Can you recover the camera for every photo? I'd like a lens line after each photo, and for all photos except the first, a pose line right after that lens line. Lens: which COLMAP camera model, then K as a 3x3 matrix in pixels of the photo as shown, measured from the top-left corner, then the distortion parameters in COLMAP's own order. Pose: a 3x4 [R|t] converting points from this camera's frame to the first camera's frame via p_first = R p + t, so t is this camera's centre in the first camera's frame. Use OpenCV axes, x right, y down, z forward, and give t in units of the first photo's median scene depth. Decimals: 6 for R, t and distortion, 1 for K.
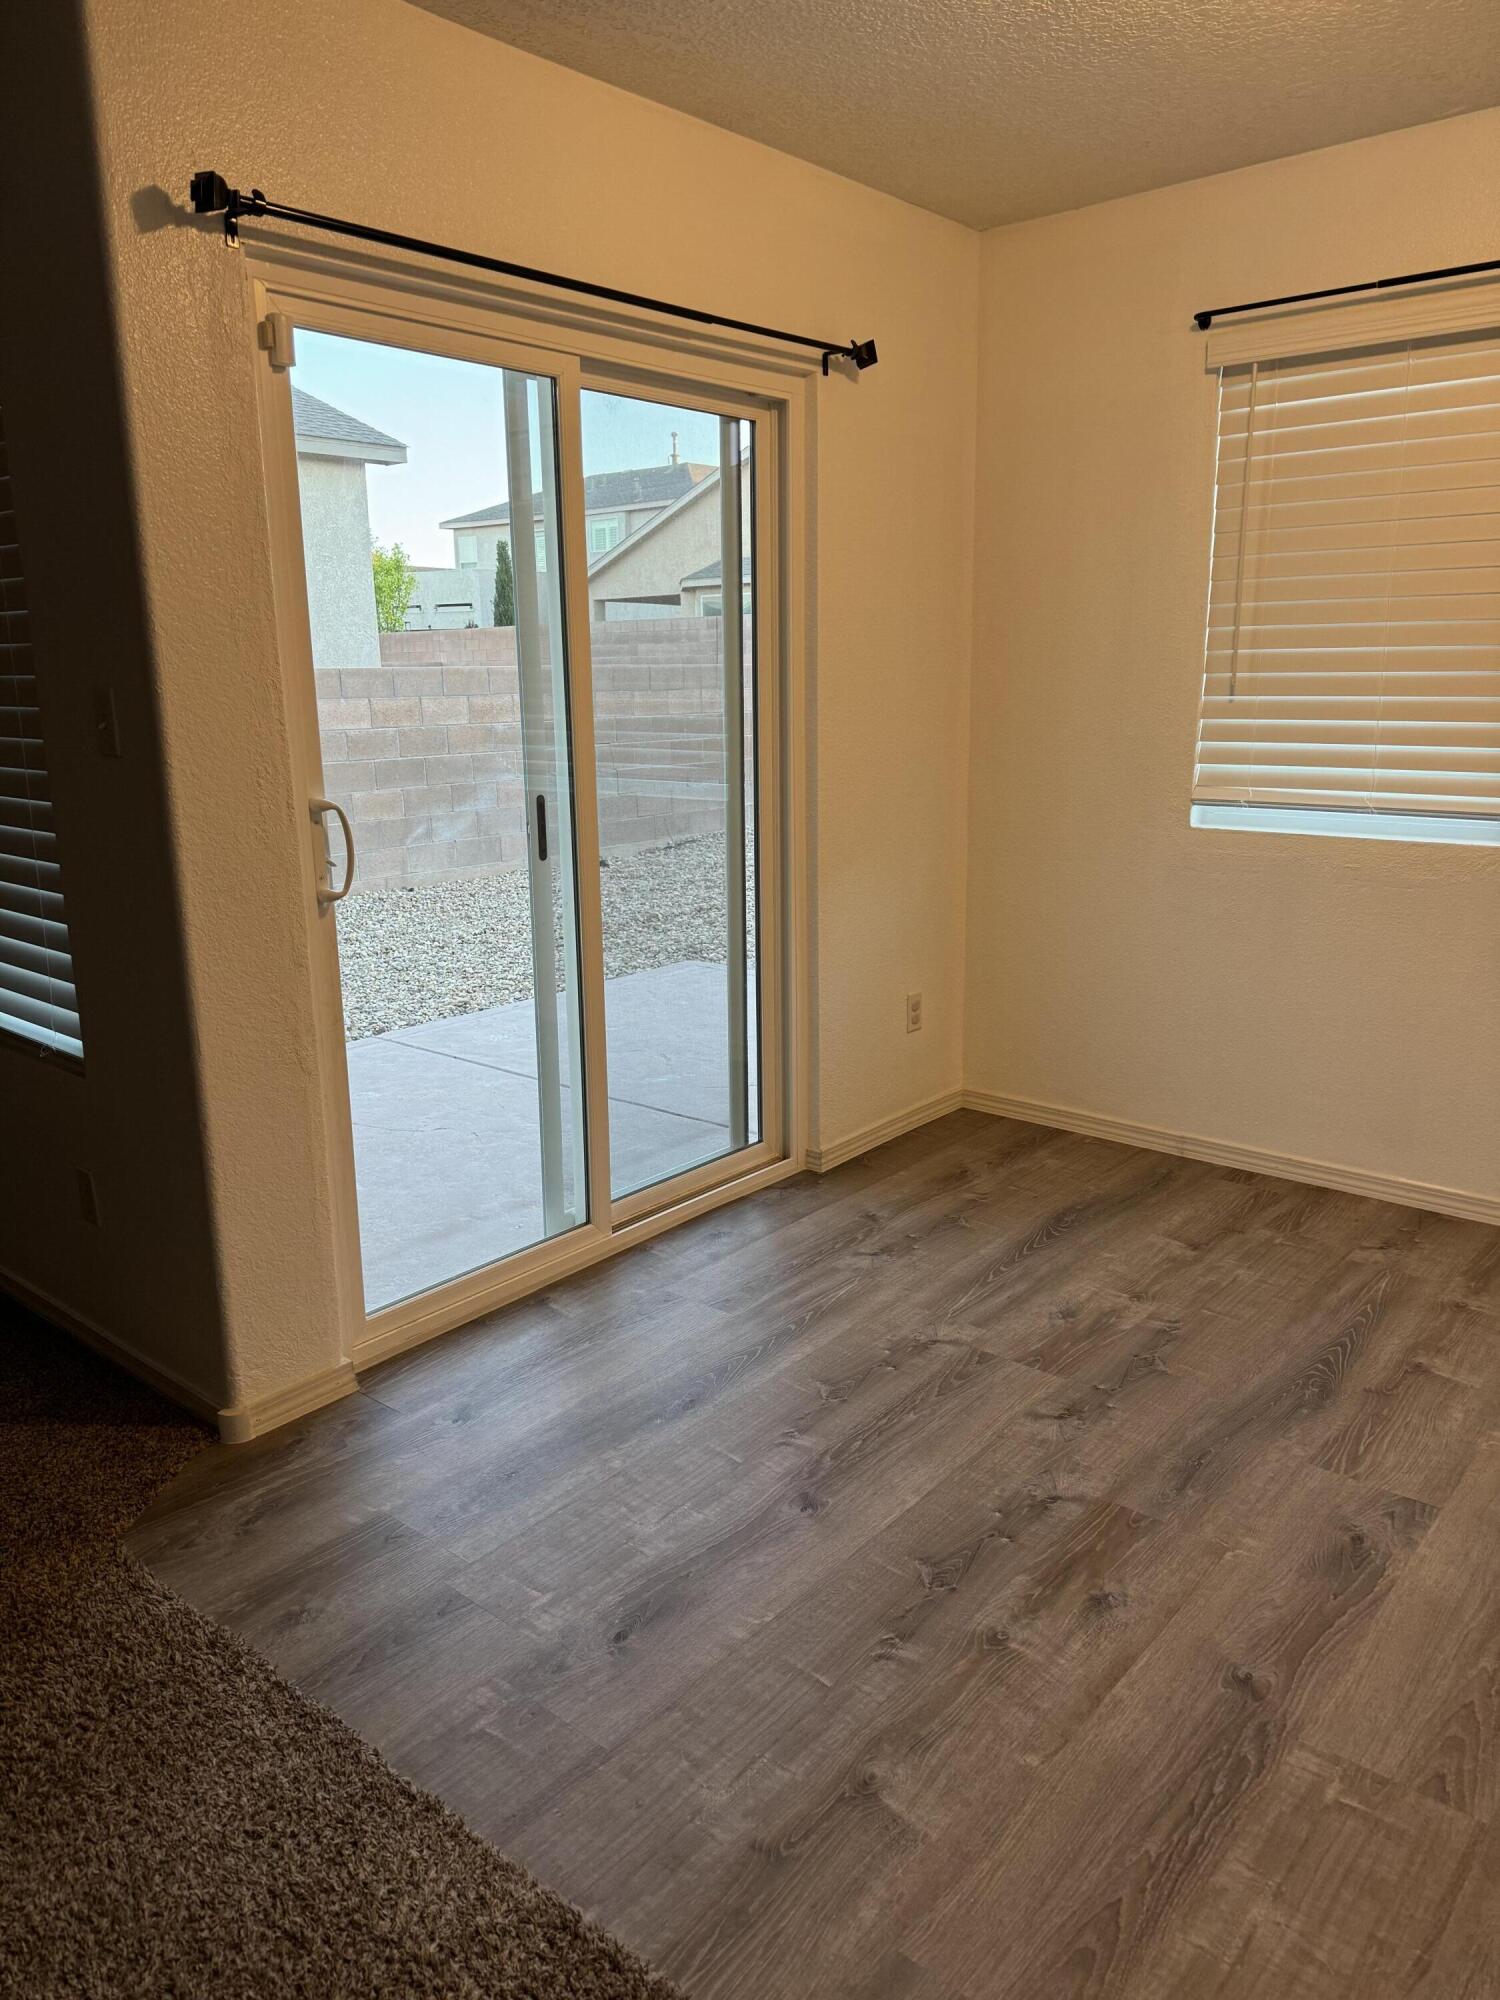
lens RADIAL K [[1411.4, 0, 747.9], [0, 1411.4, 1004.8], [0, 0, 1]] dist [-0.003059, -0.001066]
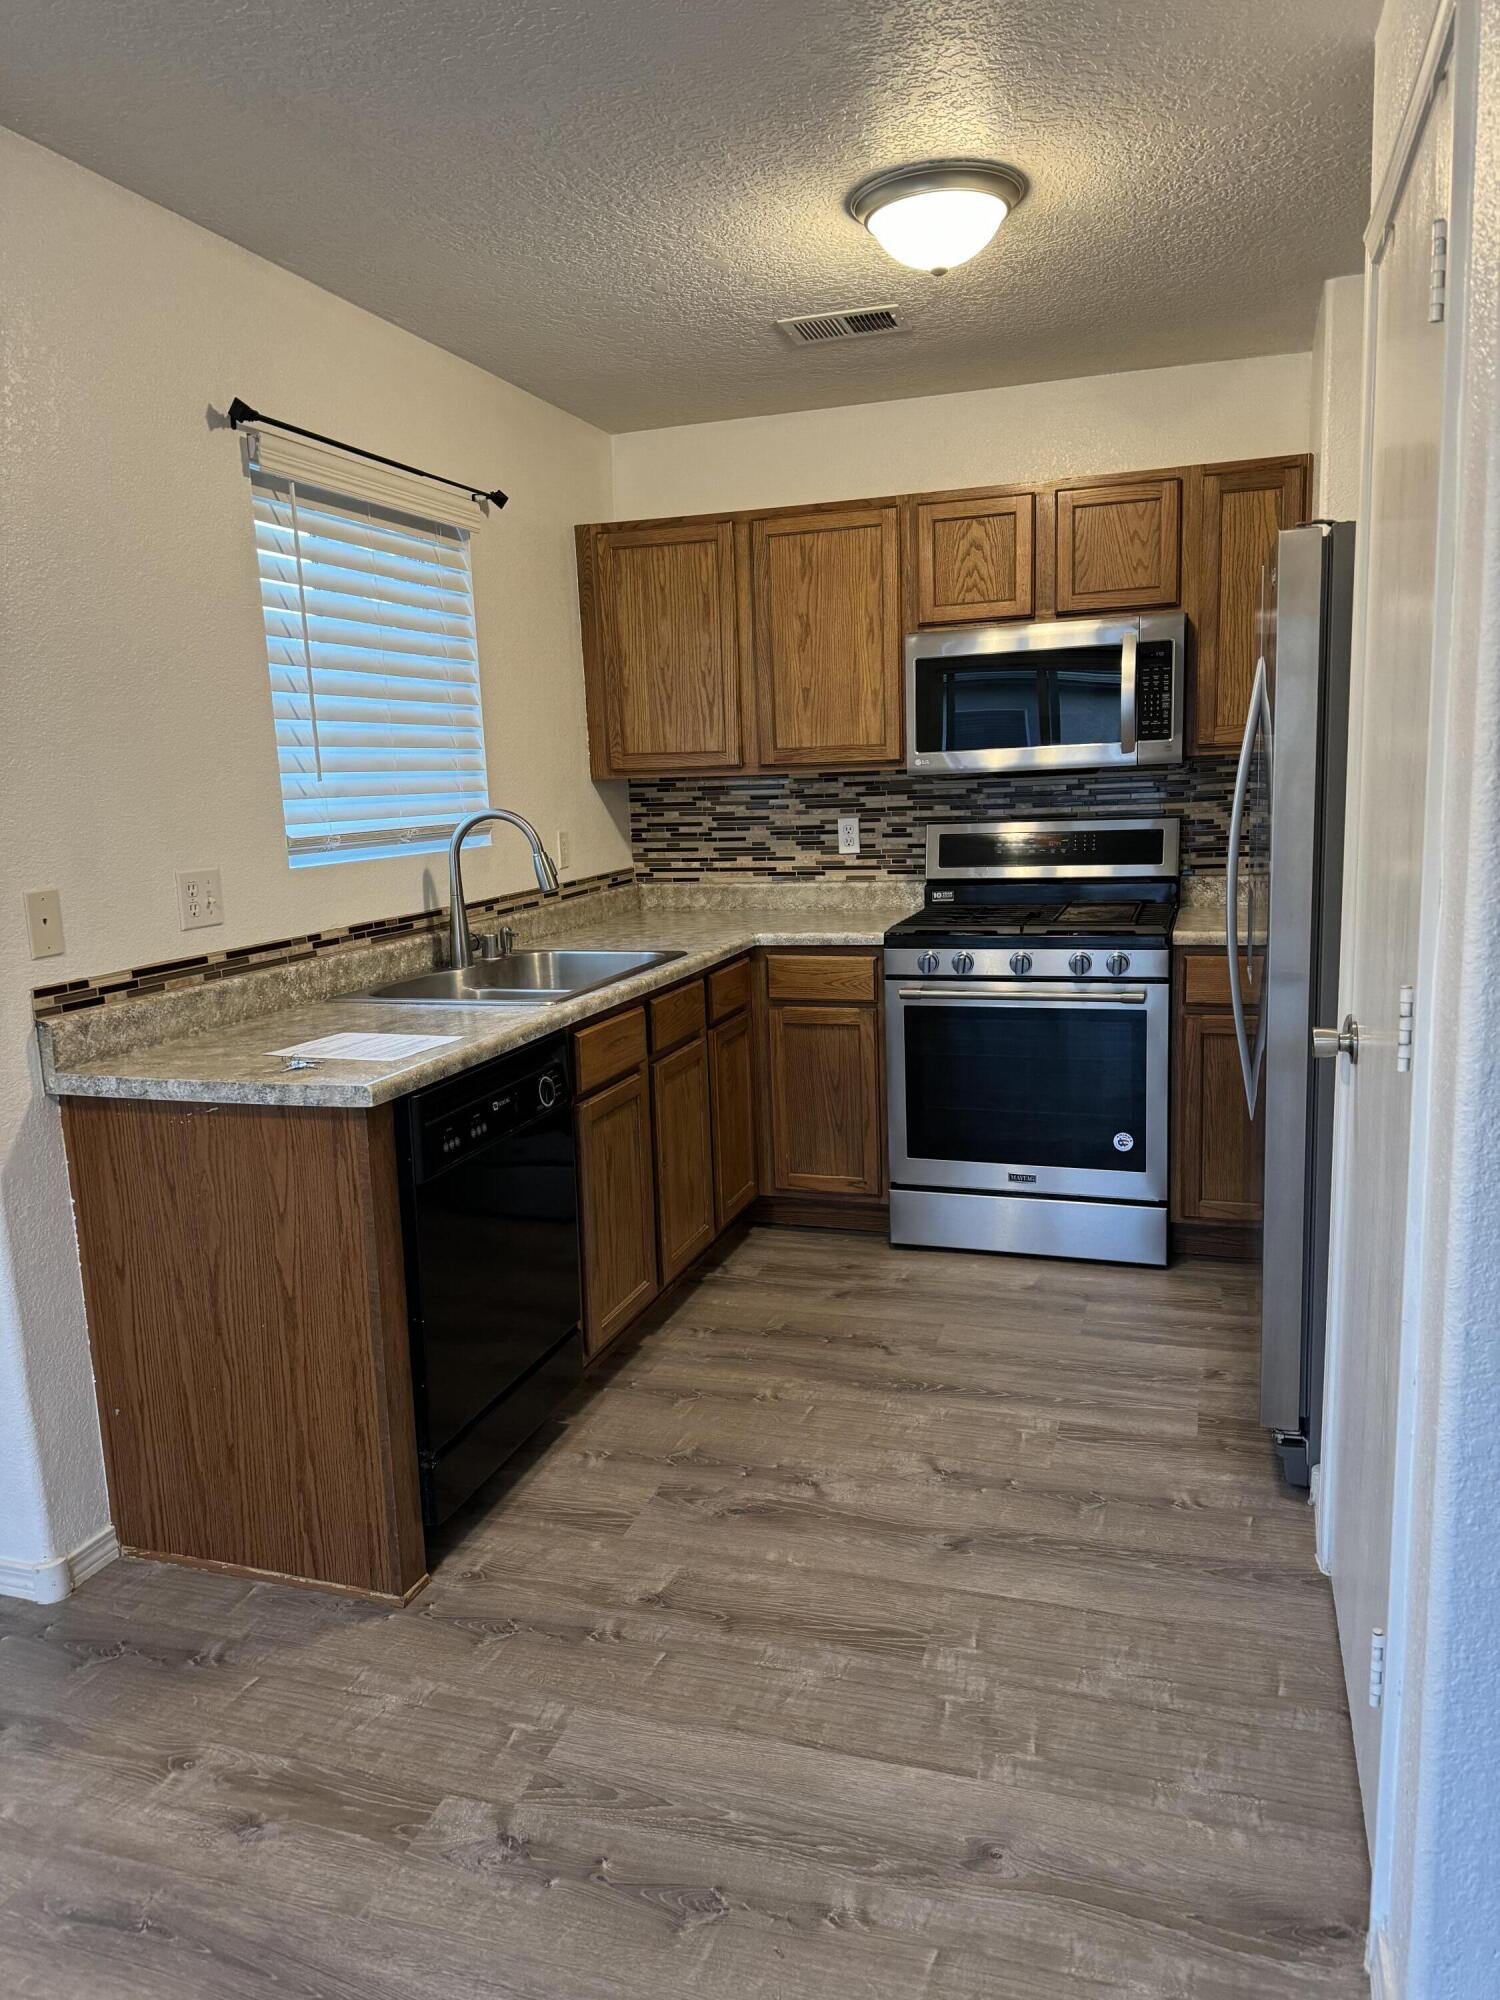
lens RADIAL K [[1411.4, 0, 745.1], [0, 1411.4, 997.3], [0, 0, 1]] dist [-0.003059, -0.001066]
pose [[-0.362965, -0.105209, 0.925844, -0.543397], [0.275544, 0.937050, 0.214506, -0.272641], [-0.890130, 0.332969, -0.311127, 1.116184]]
